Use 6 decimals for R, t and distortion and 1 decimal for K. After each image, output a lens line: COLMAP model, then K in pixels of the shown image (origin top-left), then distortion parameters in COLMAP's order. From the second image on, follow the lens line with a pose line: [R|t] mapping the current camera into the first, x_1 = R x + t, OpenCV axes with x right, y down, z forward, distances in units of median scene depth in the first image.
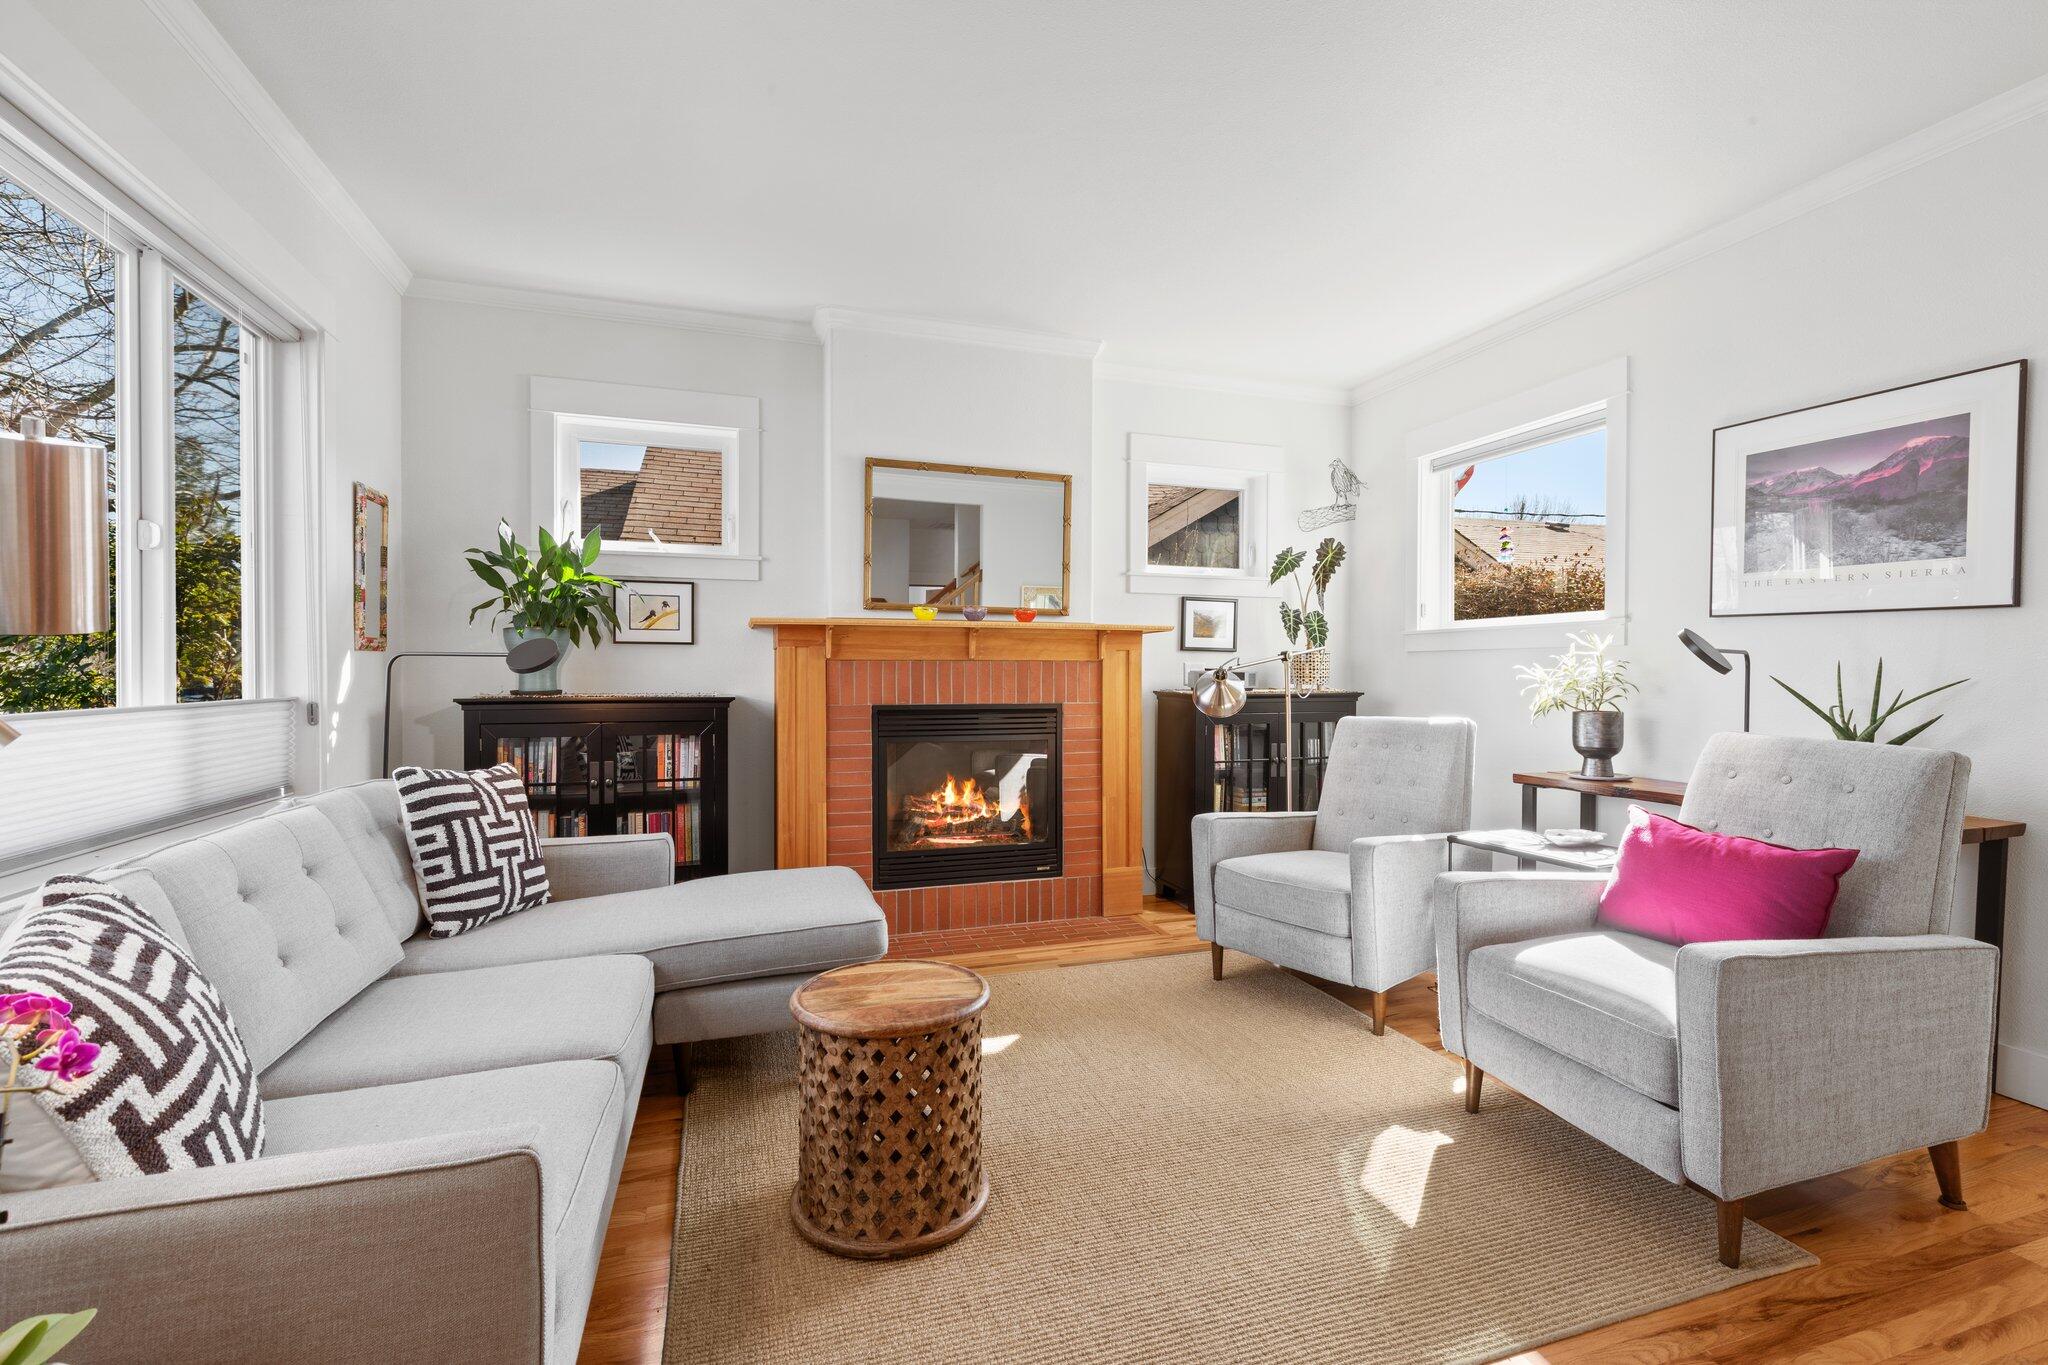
lens RADIAL K [[911.0, 0, 1036.5], [0, 911.0, 683.0], [0, 0, 1]] dist [0.006406, -0.001604]
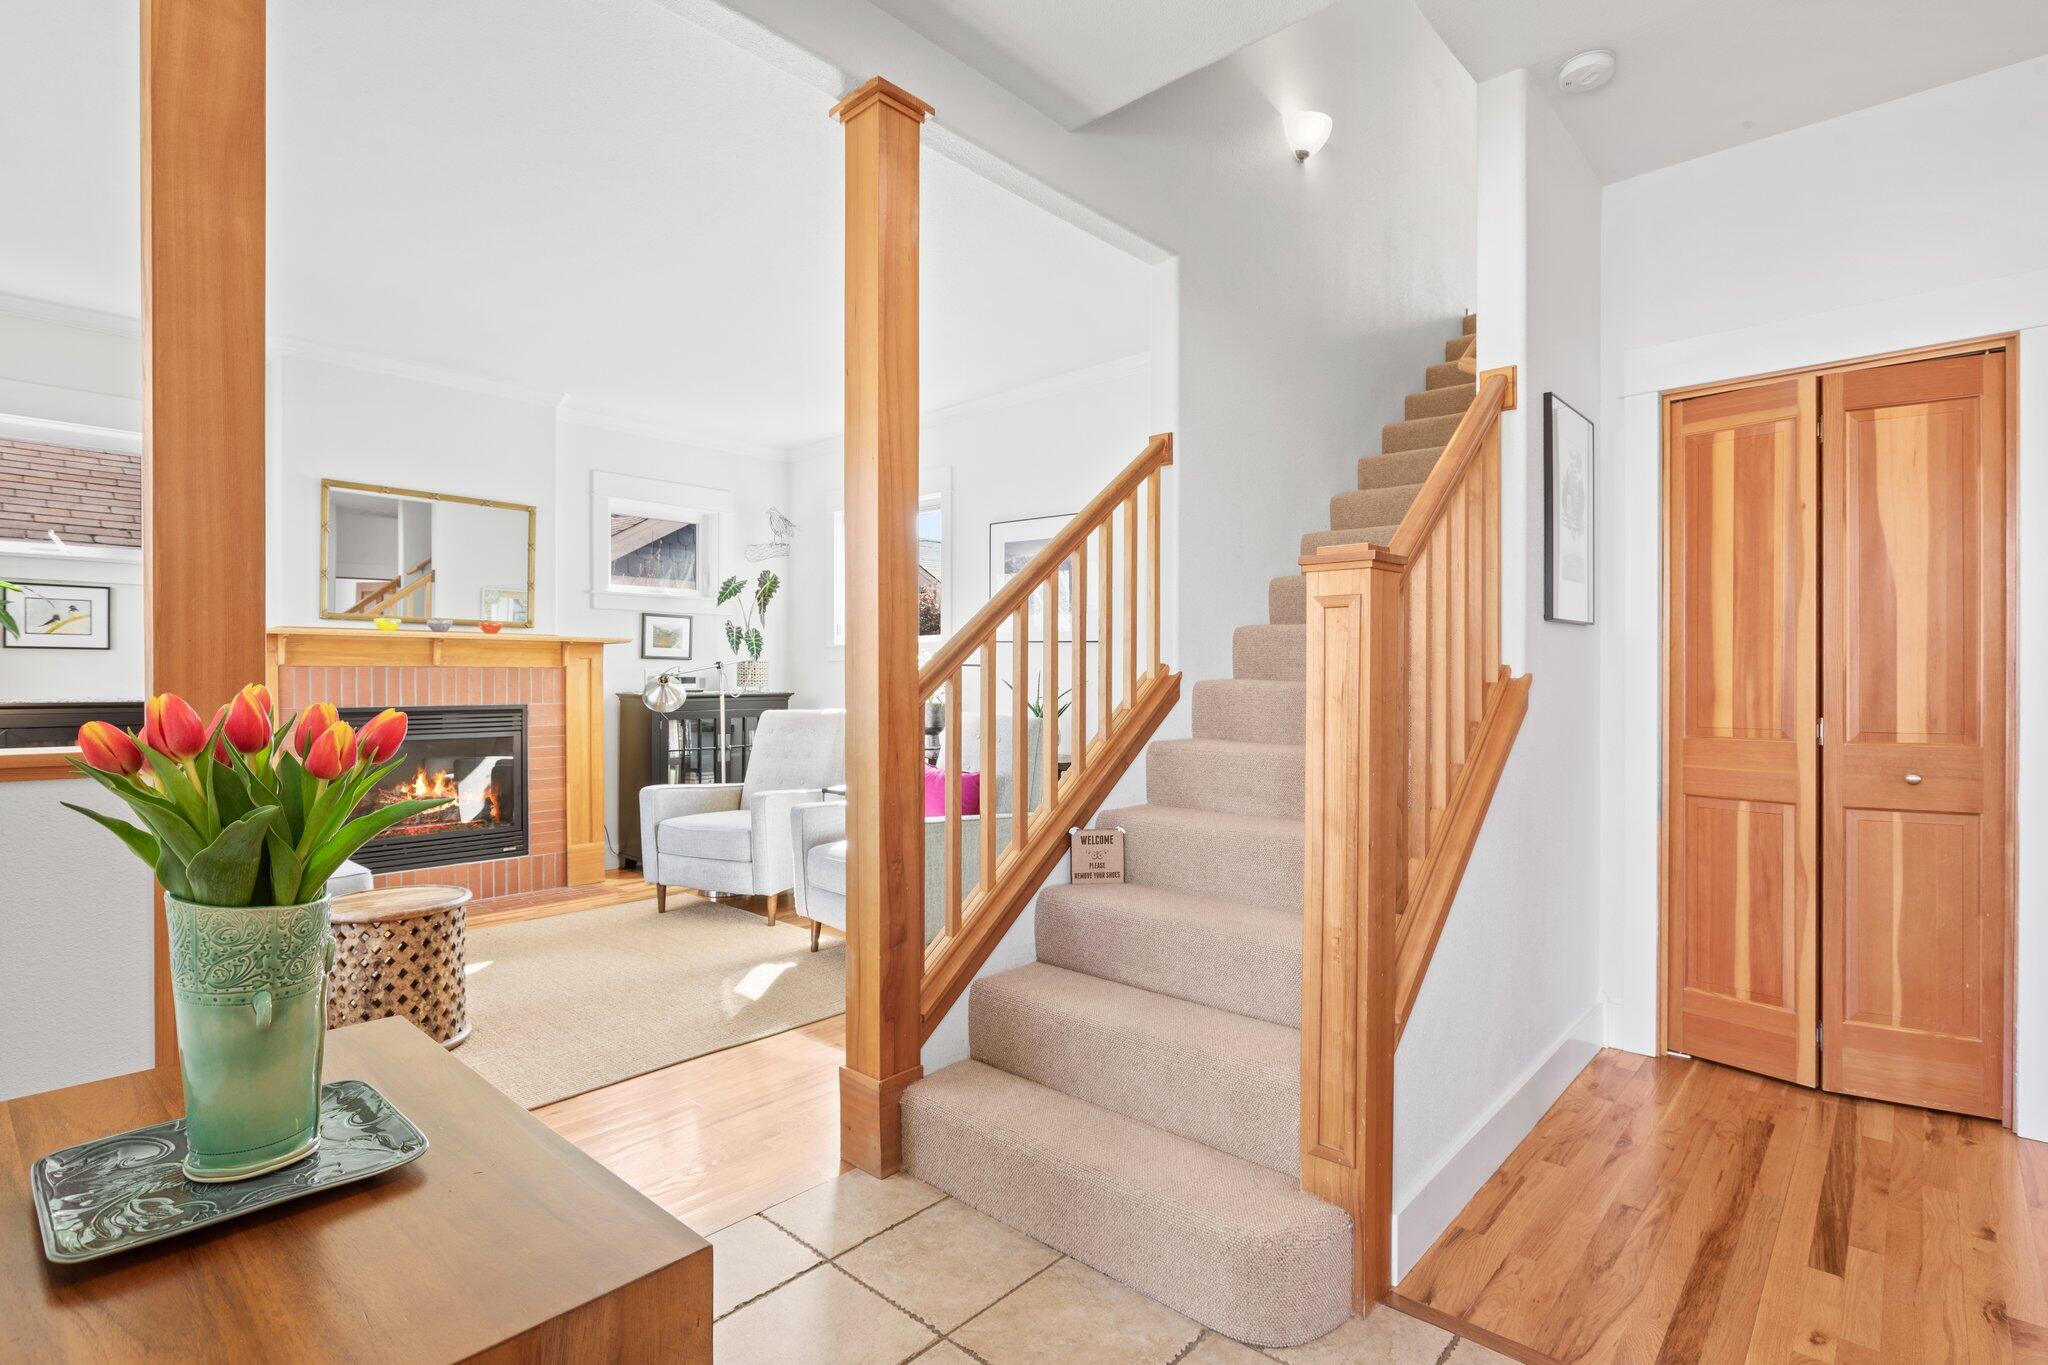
lens RADIAL K [[976.9, 0, 1032.8], [0, 976.9, 682.0], [0, 0, 1]] dist [-0.003584, -0.000394]
pose [[0.875951, -0.002994, 0.482390, -0.007940], [0.005731, 0.999975, -0.004201, 0.003159], [-0.482366, 0.006444, 0.875946, -0.411572]]
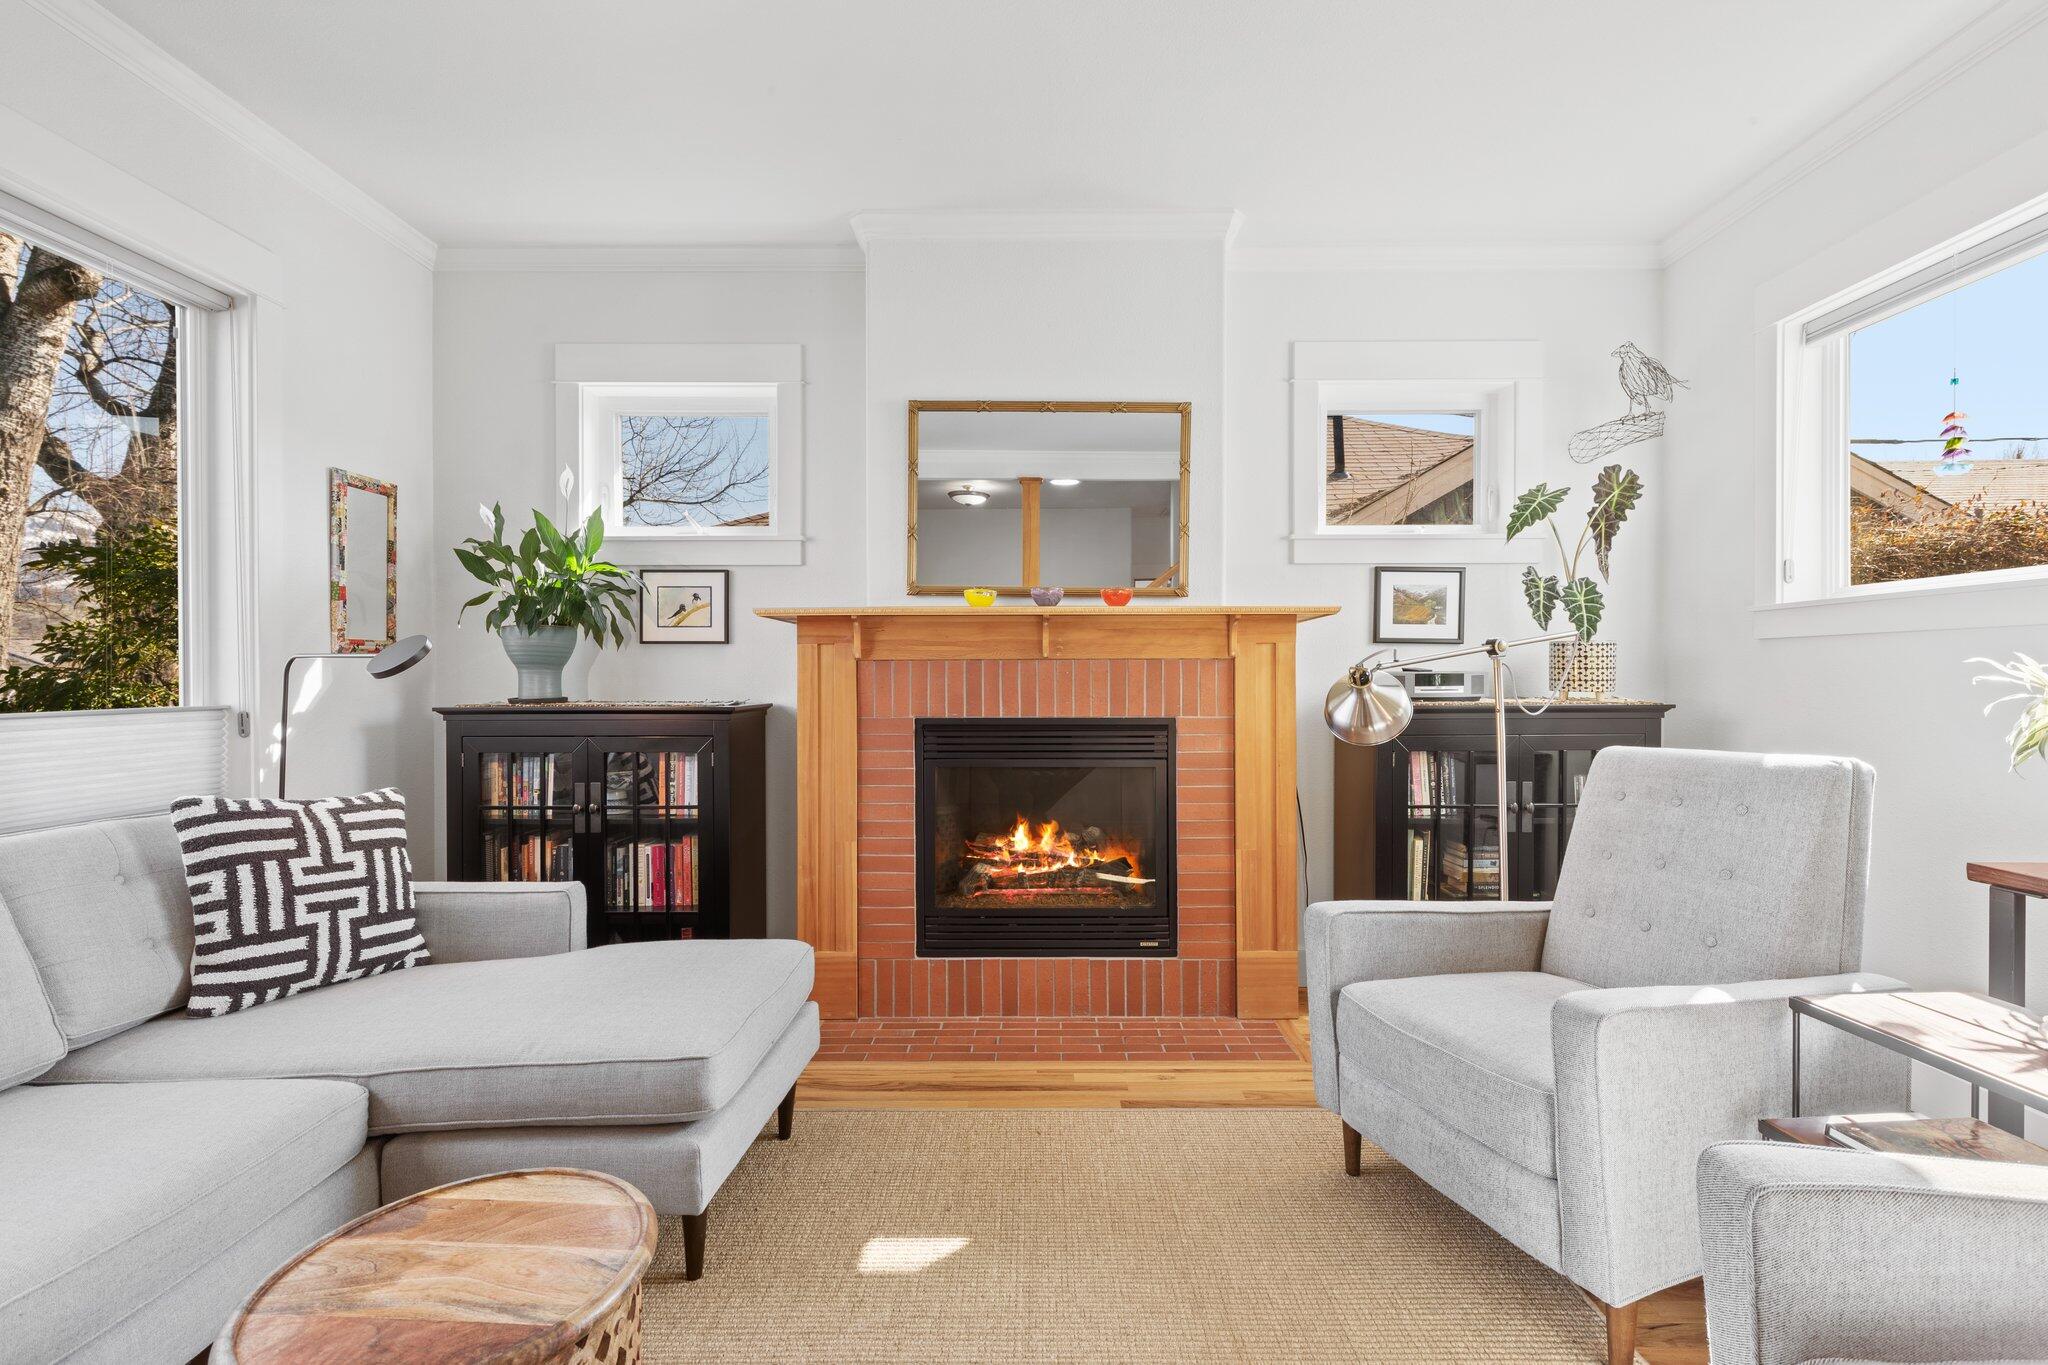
lens RADIAL K [[911.0, 0, 1039.2], [0, 911.0, 682.2], [0, 0, 1]] dist [0.006406, -0.001604]
pose [[0.946243, -0.002047, -0.323449, 0.169687], [0.000339, 0.999986, -0.005335, -0.001970], [0.323456, 0.004939, 0.946230, 0.297143]]
